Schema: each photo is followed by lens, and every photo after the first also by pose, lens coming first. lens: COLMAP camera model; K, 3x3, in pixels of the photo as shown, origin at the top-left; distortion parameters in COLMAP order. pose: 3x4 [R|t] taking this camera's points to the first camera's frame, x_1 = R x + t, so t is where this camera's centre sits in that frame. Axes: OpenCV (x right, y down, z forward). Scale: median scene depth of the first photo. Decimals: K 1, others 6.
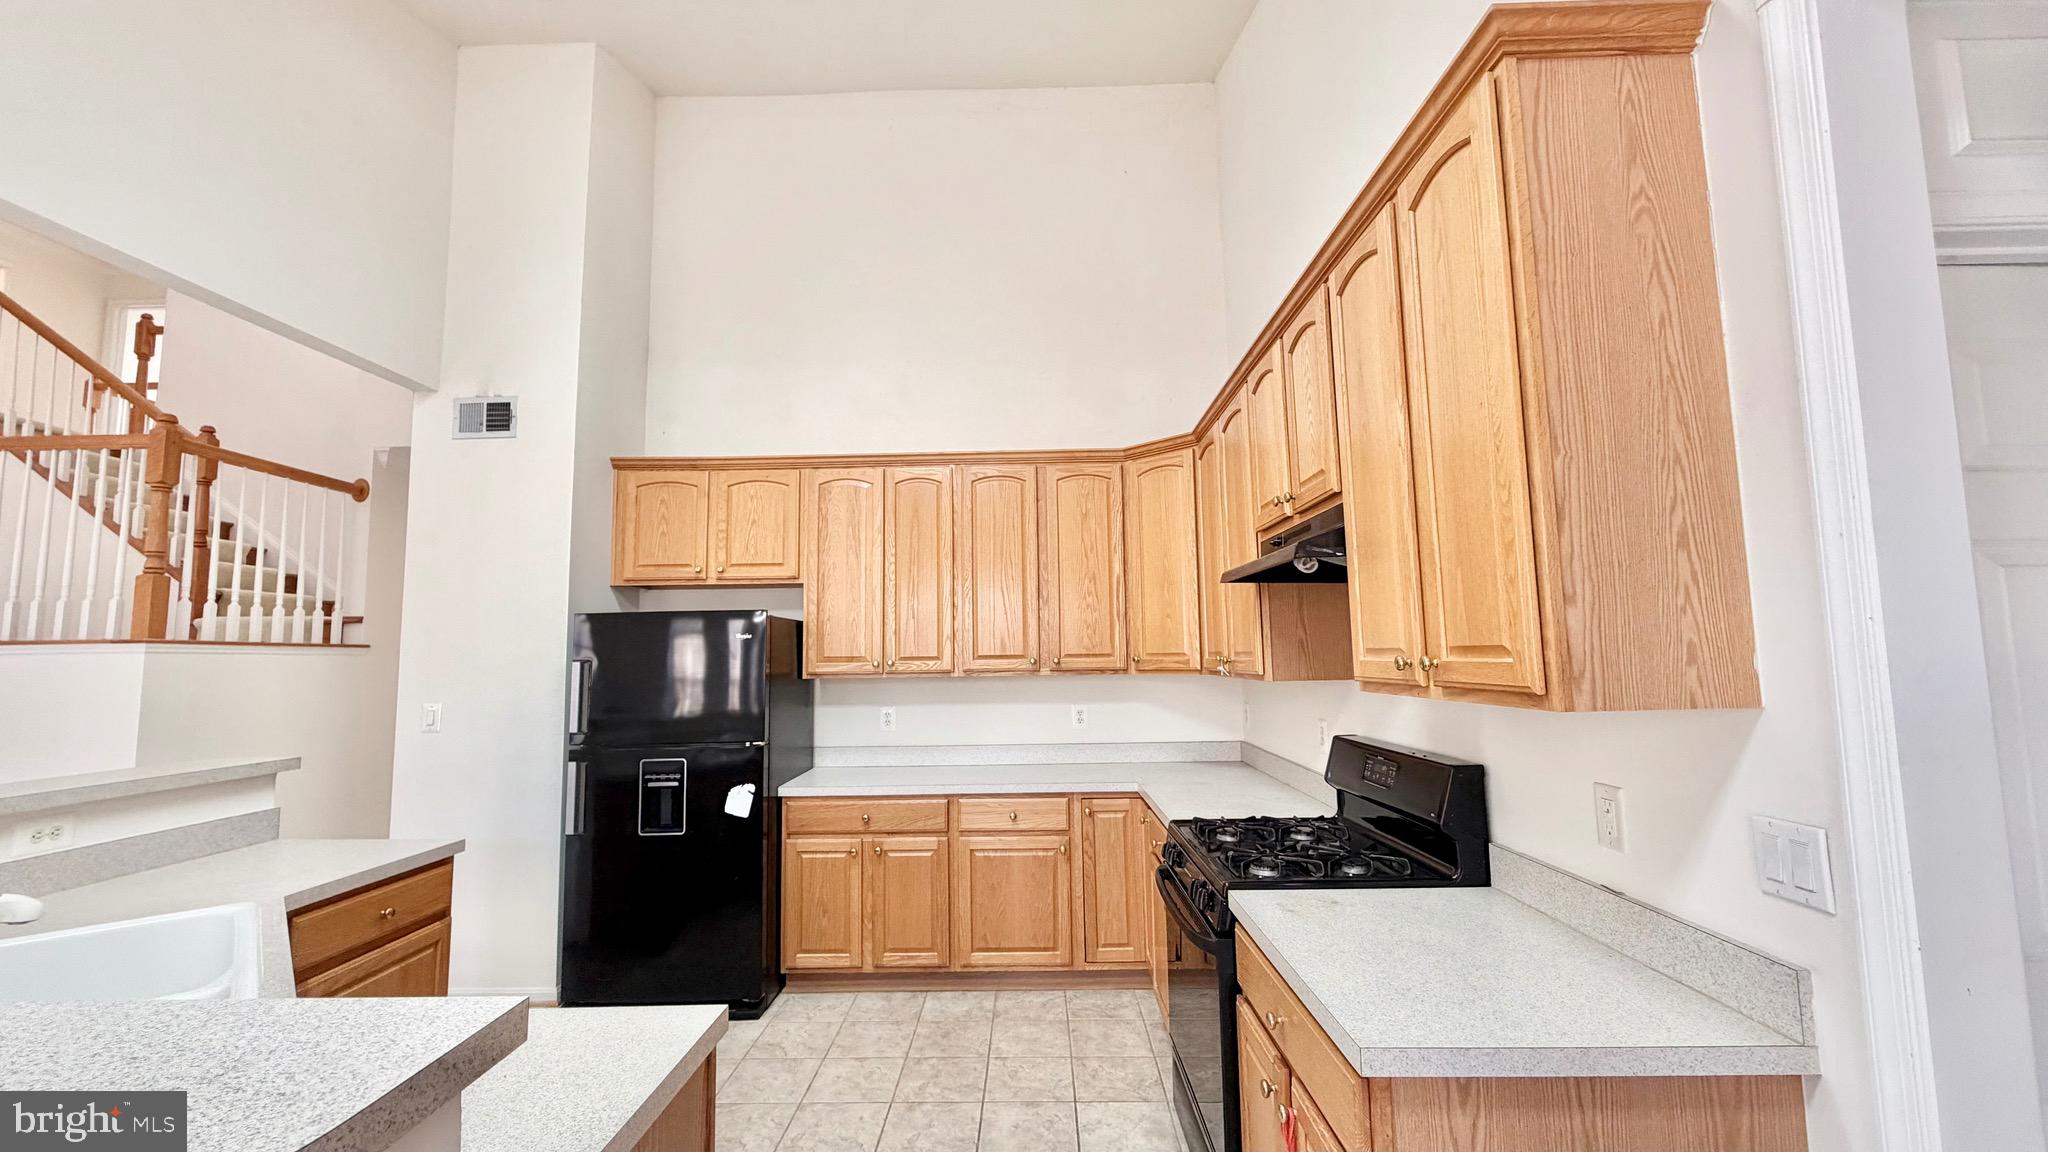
lens RADIAL K [[818.1, 0, 1012.6], [0, 818.1, 573.5], [0, 0, 1]] dist [-0.001671, -0.000140]
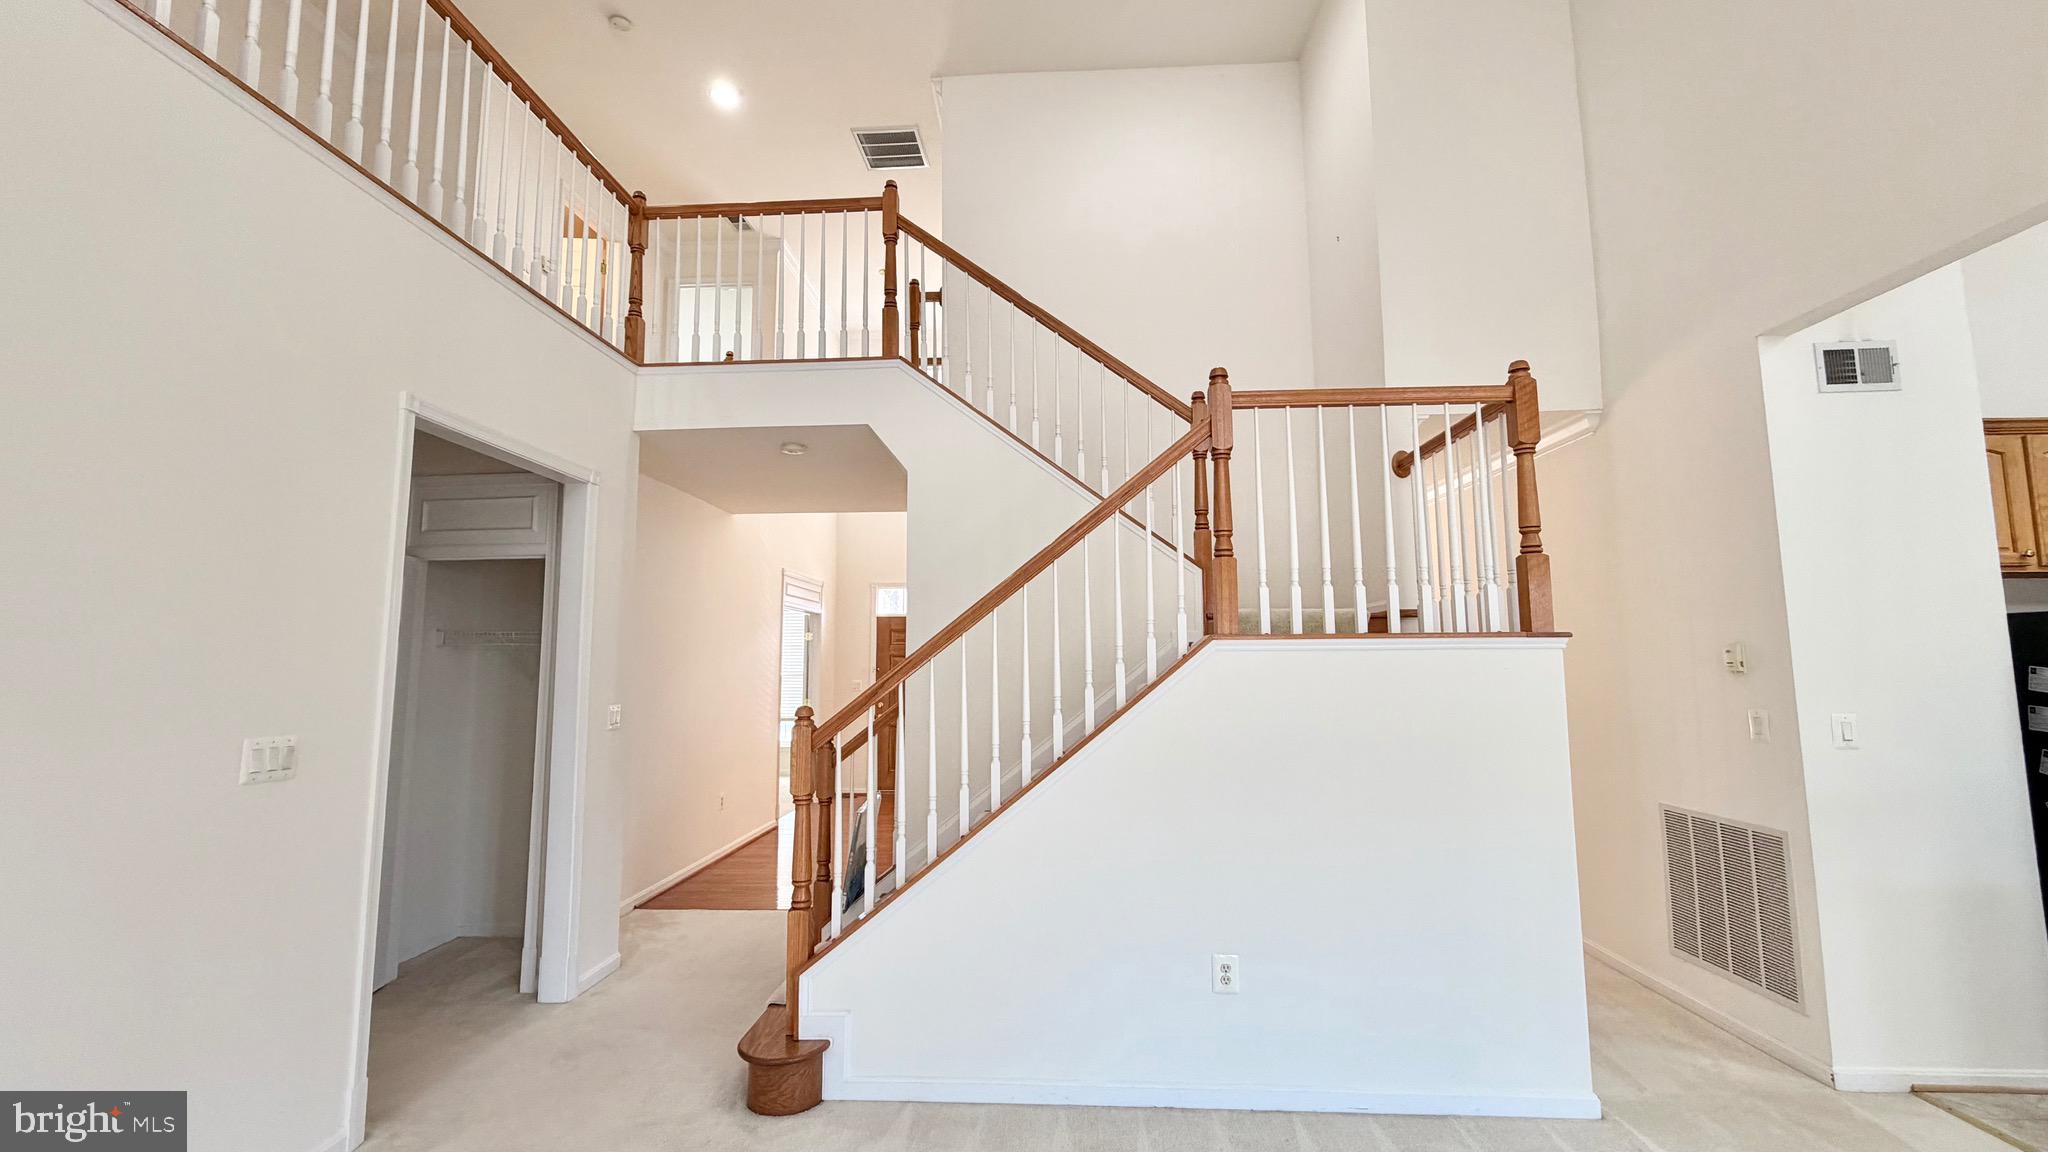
lens RADIAL K [[818.1, 0, 1012.6], [0, 818.1, 573.5], [0, 0, 1]] dist [-0.001671, -0.000140]
pose [[0.999386, 0.004271, -0.034787, -1.497610], [-0.004414, 0.999982, -0.004019, 0.025746], [0.034769, 0.004170, 0.999387, 0.154714]]
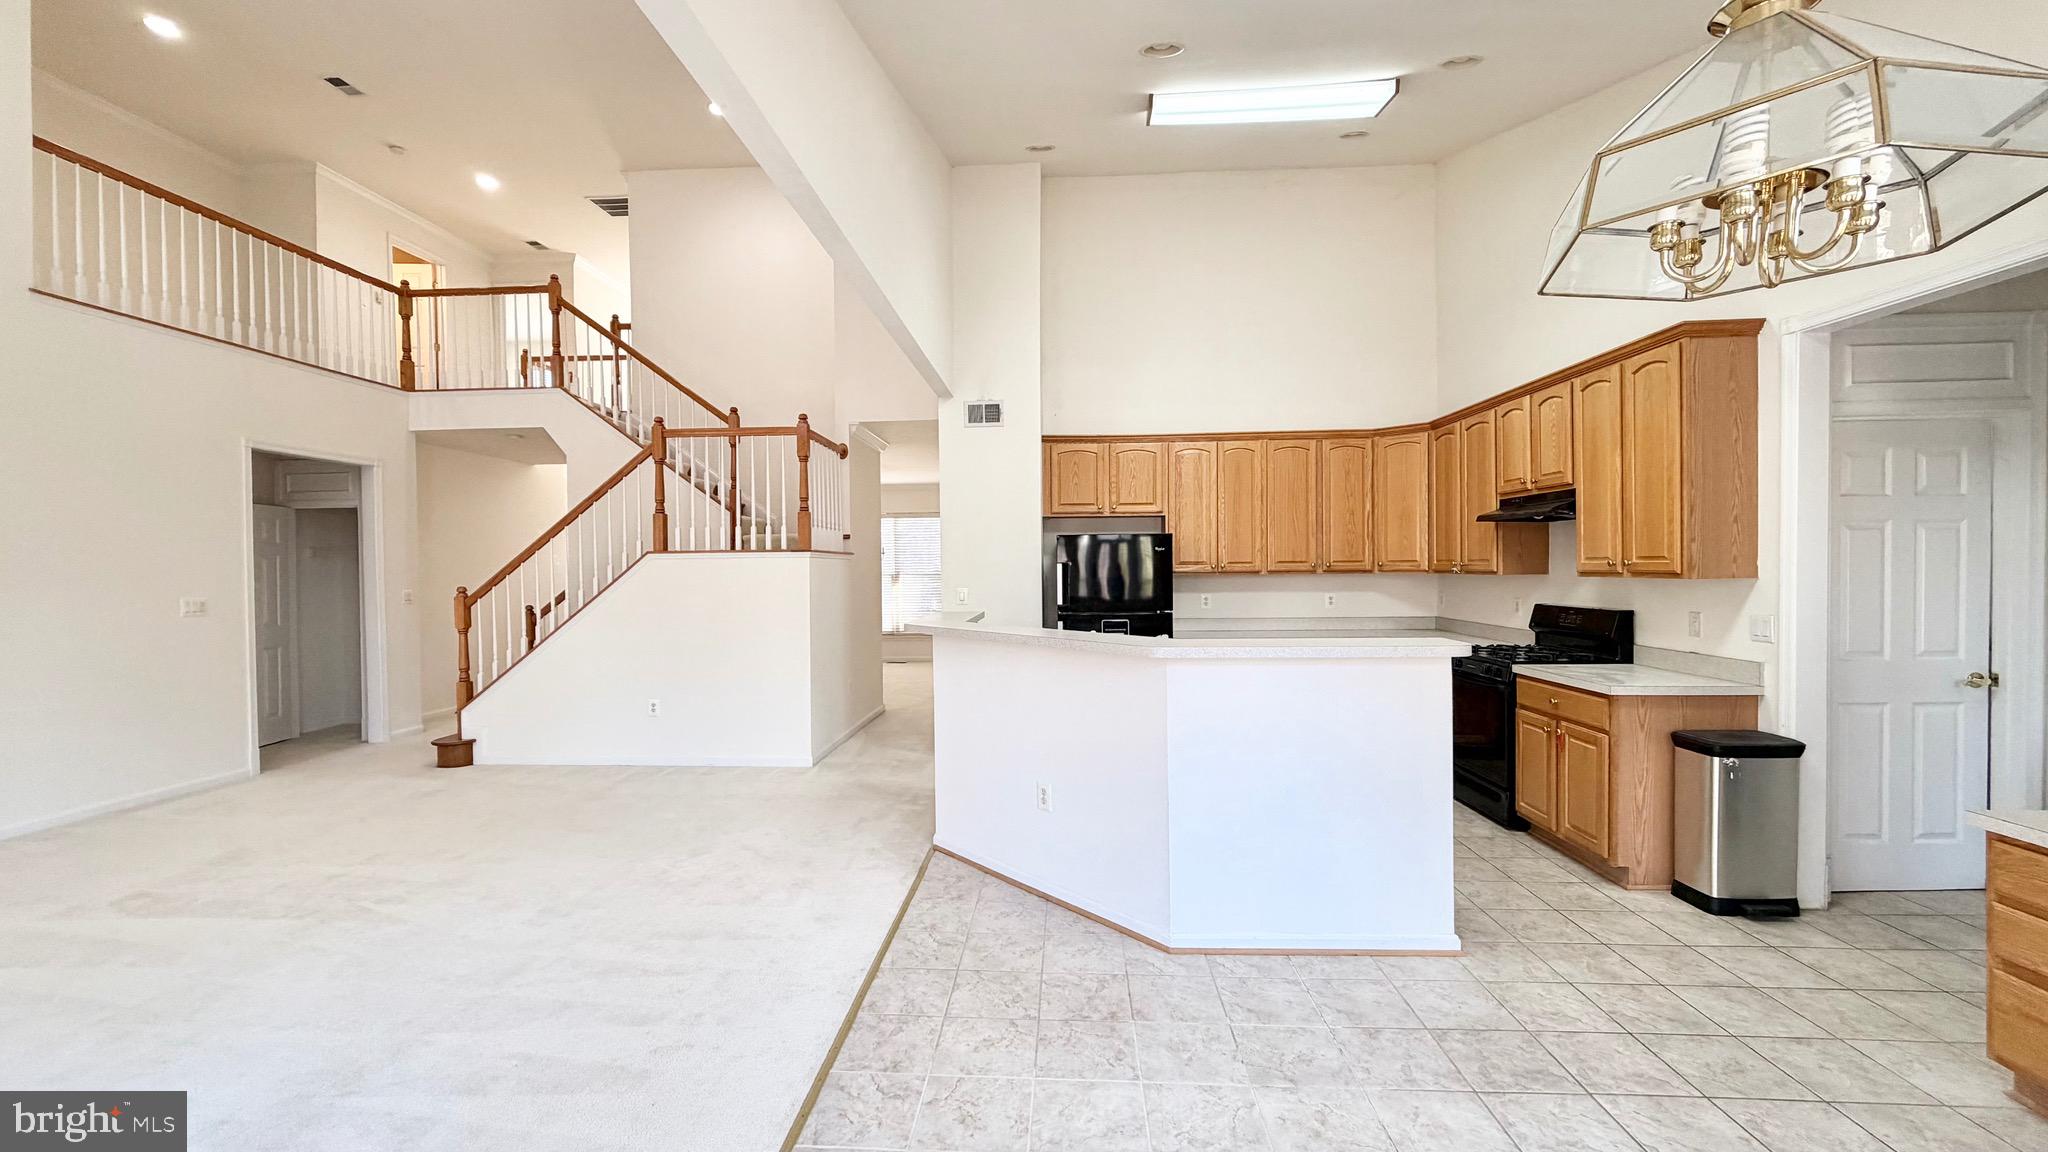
lens RADIAL K [[815.5, 0, 1016.3], [0, 815.5, 578.9], [0, 0, 1]] dist [-0.002090, -0.000245]
pose [[0.999363, 0.004222, -0.035427, -0.535263], [-0.000022, 0.993043, 0.117749, -0.057440], [0.035677, -0.117673, 0.992411, -0.652031]]
